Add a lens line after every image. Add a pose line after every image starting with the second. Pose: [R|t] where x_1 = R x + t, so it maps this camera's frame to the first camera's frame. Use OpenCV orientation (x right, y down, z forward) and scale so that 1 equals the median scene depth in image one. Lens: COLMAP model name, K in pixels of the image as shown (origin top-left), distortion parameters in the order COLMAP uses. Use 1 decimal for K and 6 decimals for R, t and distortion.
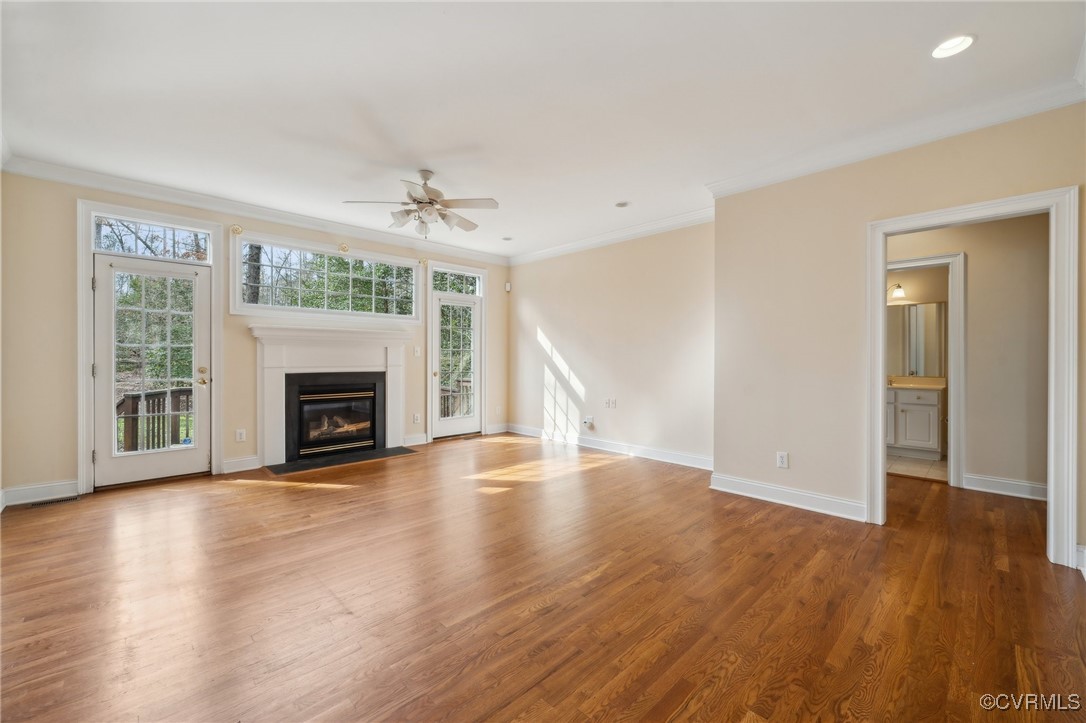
lens RADIAL K [[433.1, 0, 548.9], [0, 433.1, 371.8], [0, 0, 1]] dist [-0.000652, -0.000388]
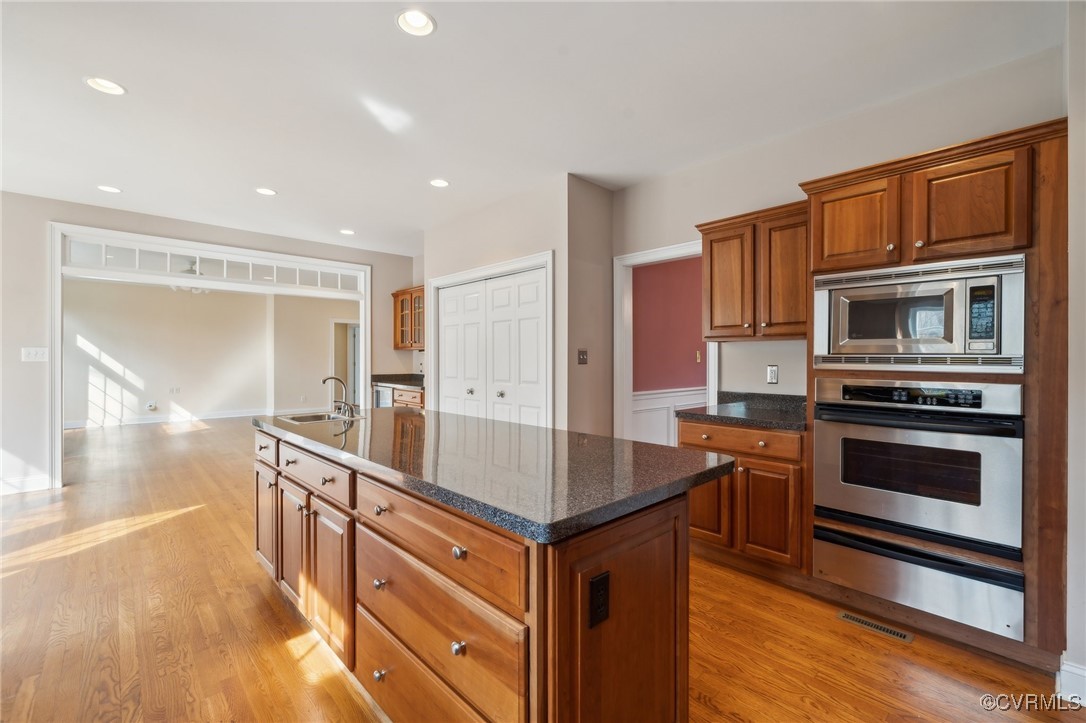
lens RADIAL K [[472.5, 0, 543.1], [0, 472.5, 358.1], [0, 0, 1]] dist [-0.001020, -0.000324]
pose [[0.032117, -0.001452, 0.999483, -1.408267], [0.022392, 0.999749, 0.000733, -0.010819], [-0.999233, 0.022357, 0.032142, -0.342146]]
